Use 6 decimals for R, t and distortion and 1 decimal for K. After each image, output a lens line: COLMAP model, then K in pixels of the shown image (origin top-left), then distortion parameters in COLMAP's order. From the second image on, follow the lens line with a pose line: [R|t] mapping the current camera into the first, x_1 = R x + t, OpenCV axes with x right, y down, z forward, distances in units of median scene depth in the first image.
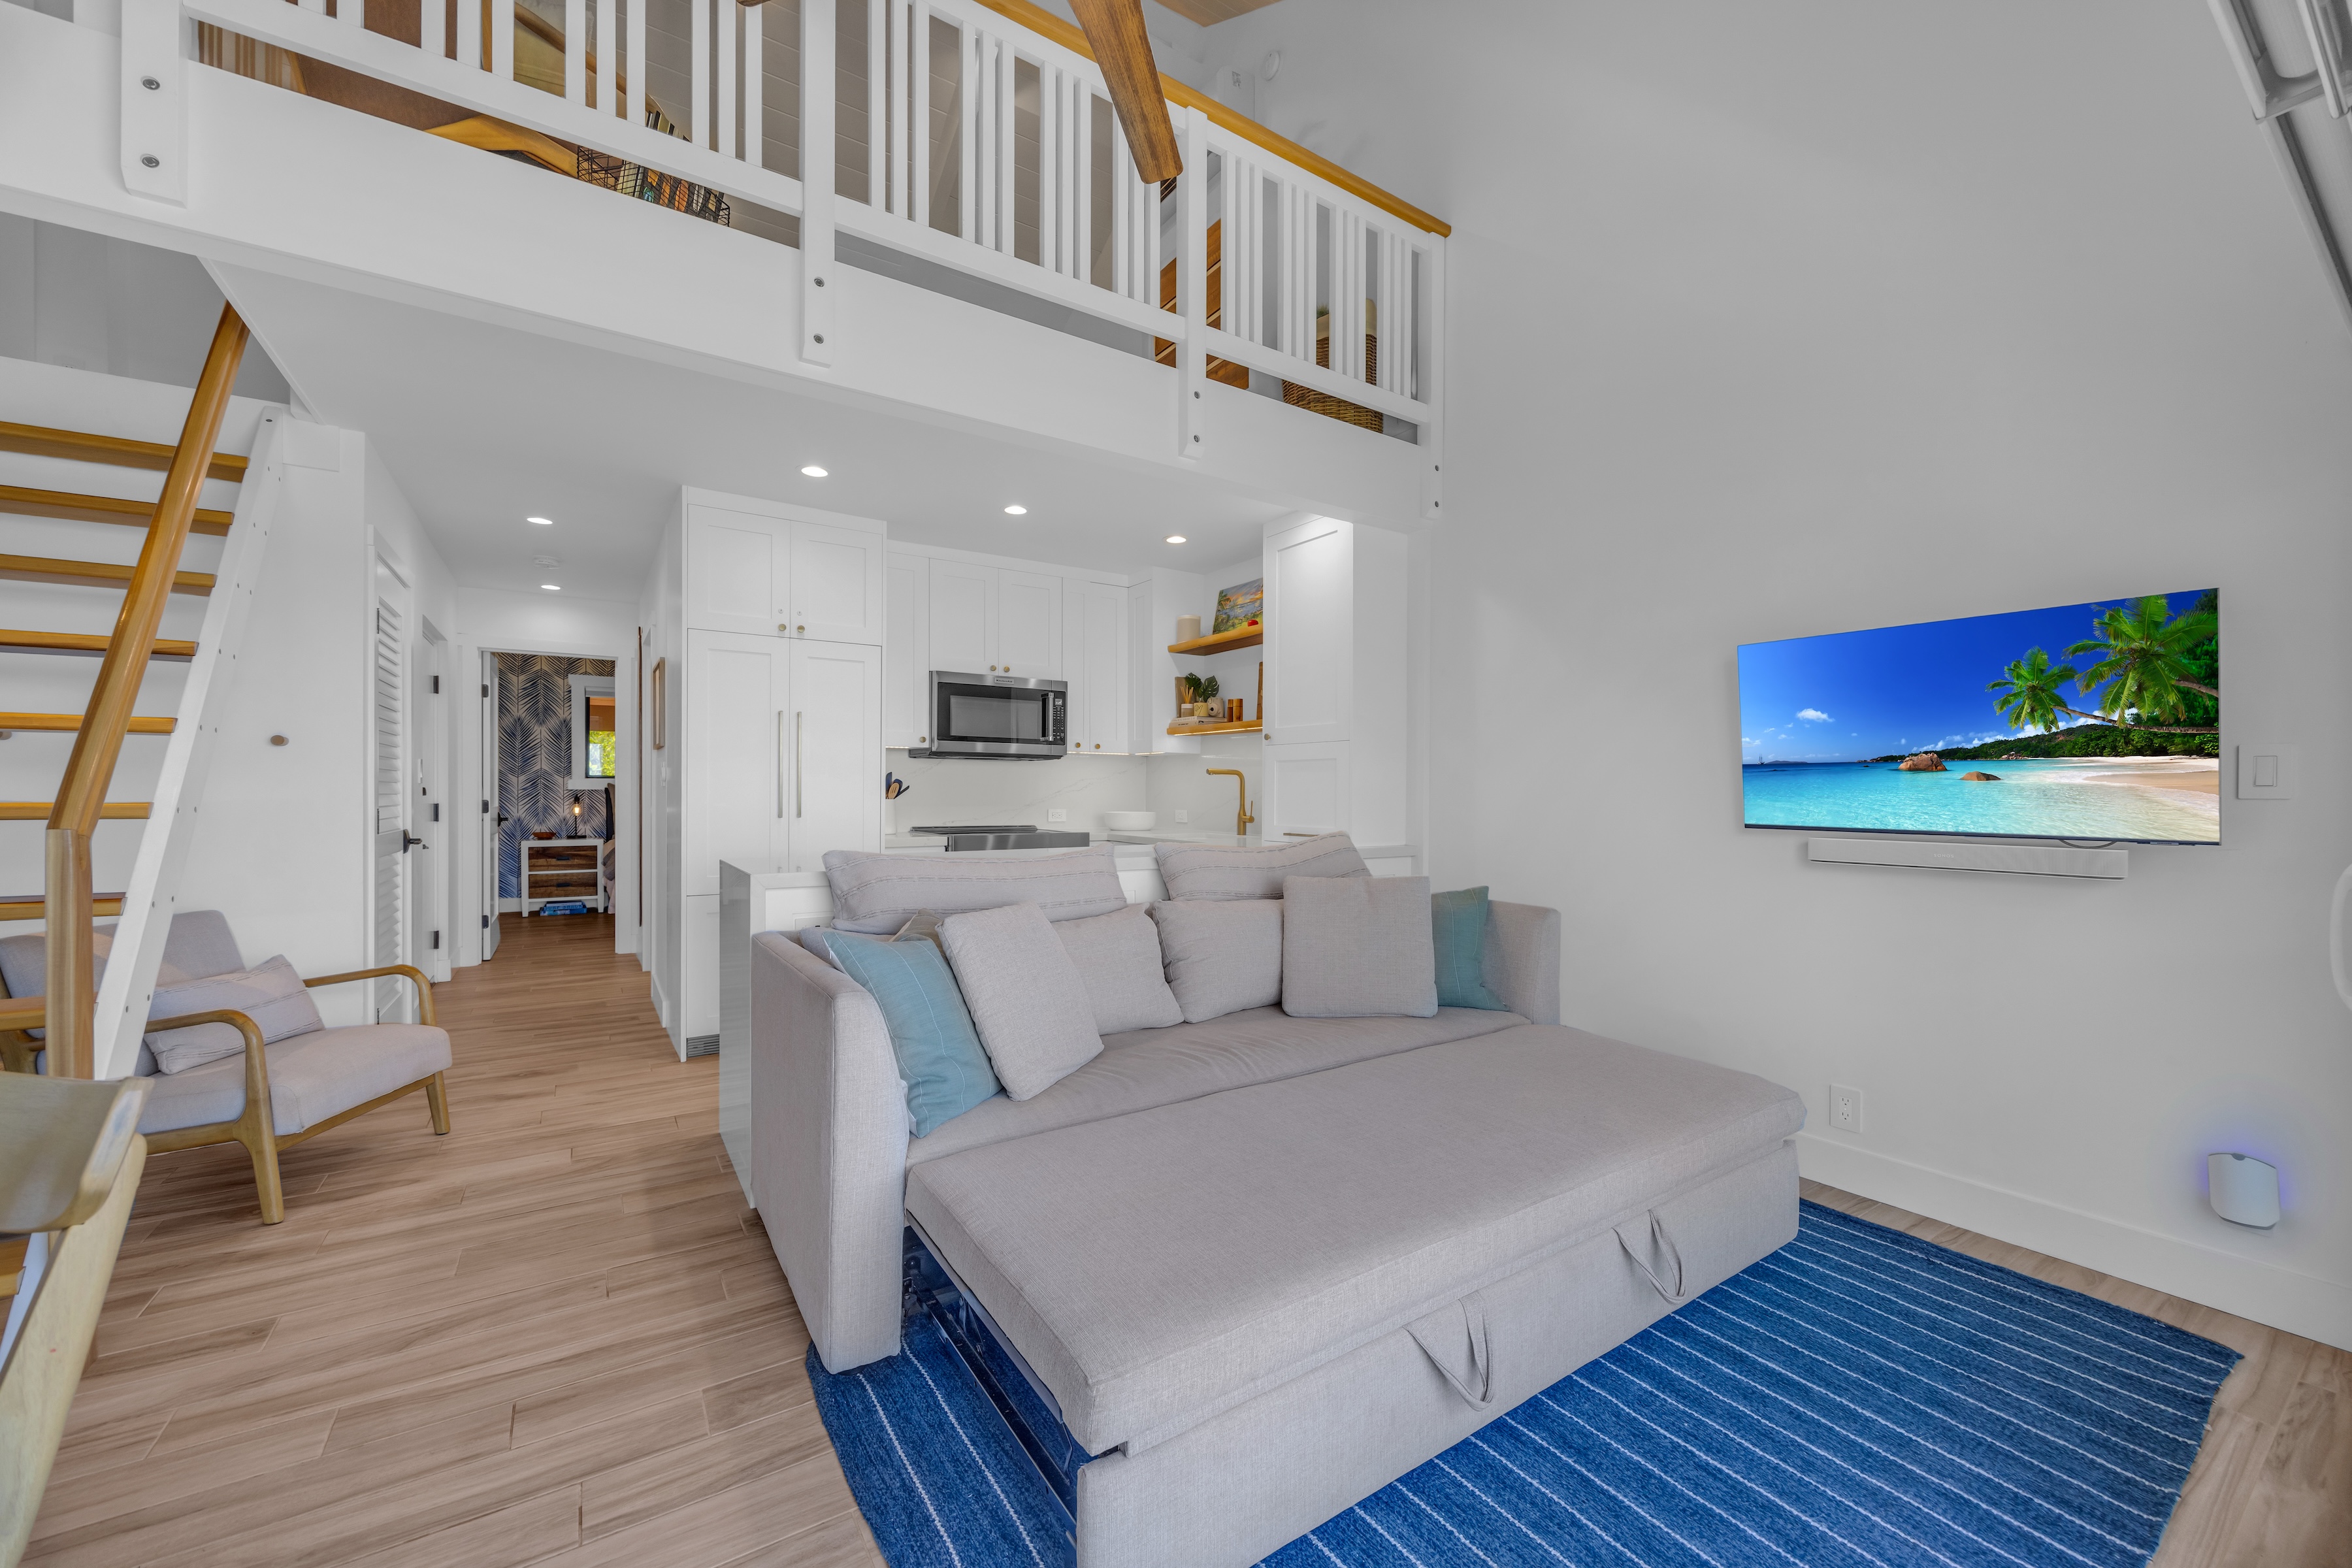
lens RADIAL K [[907.0, 0, 1175.0], [0, 907.0, 797.9], [0, 0, 1]] dist [-0.005819, 0.000107]
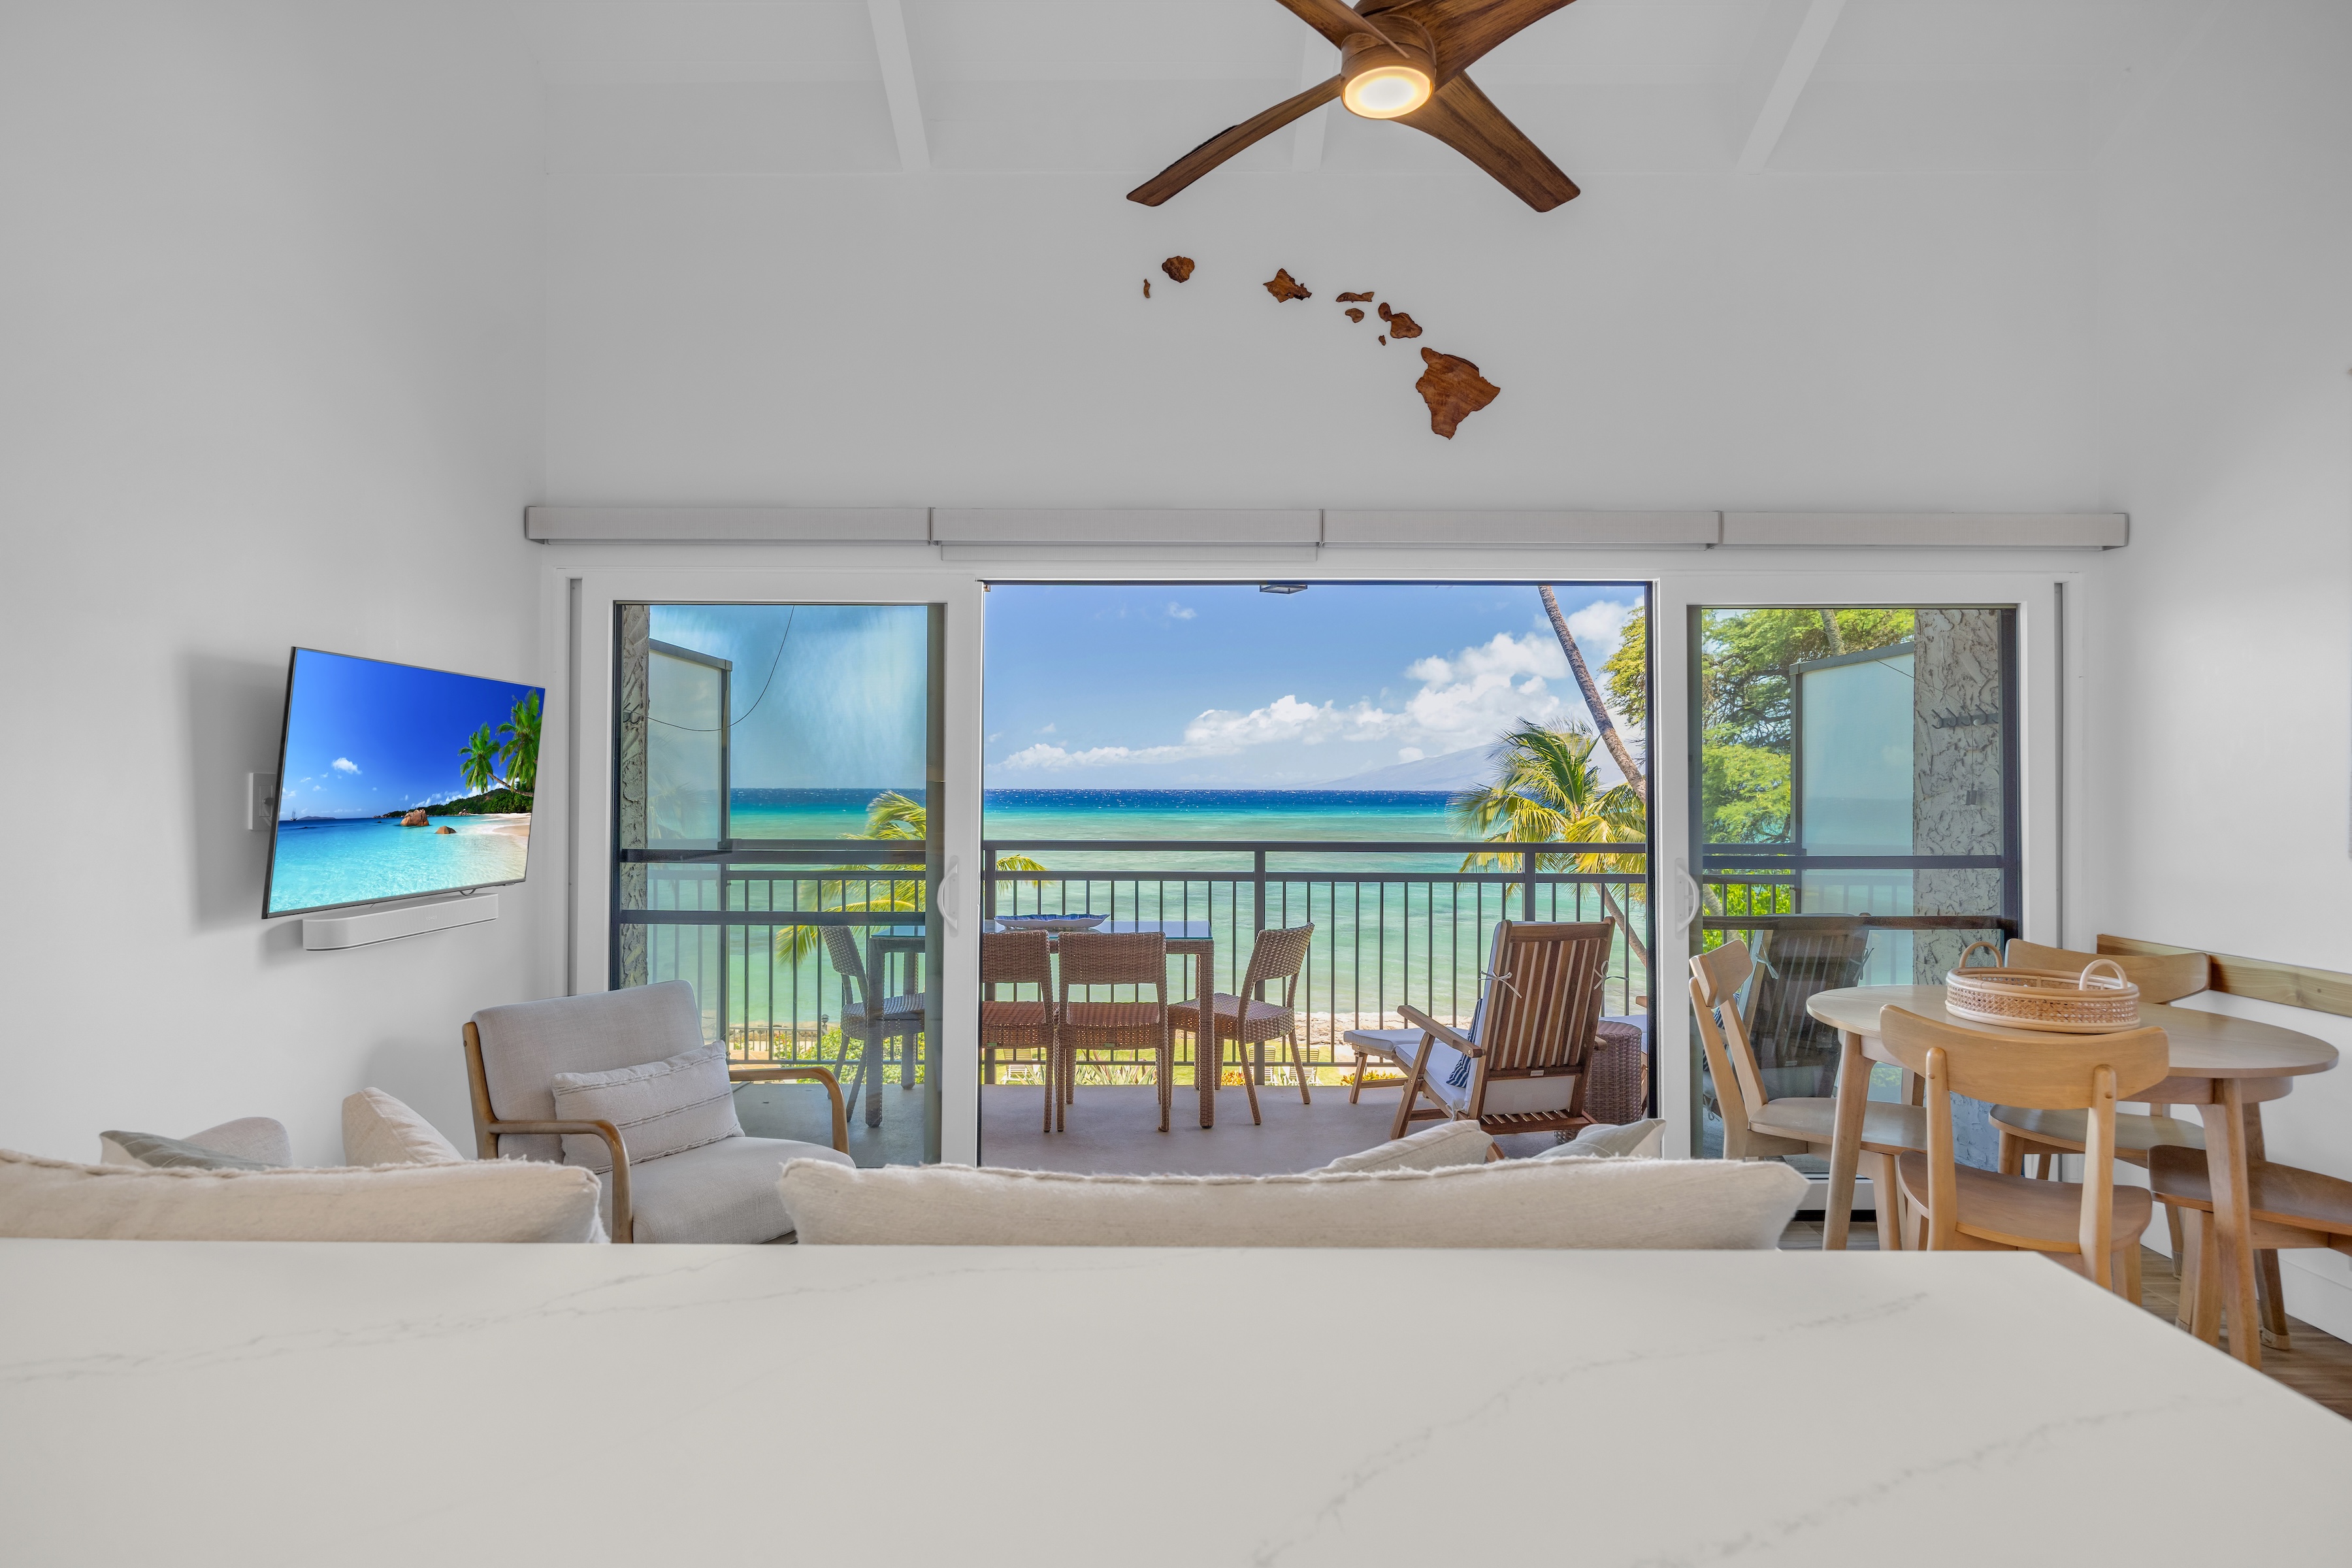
lens RADIAL K [[1179.4, 0, 1182.6], [0, 1179.4, 787.6], [0, 0, 1]] dist [-0.004997, 0.000419]
pose [[-0.843646, -0.009490, 0.536817, -0.283874], [-0.003648, 0.999922, 0.011944, -0.055219], [-0.536888, 0.008118, -0.843614, 0.986754]]
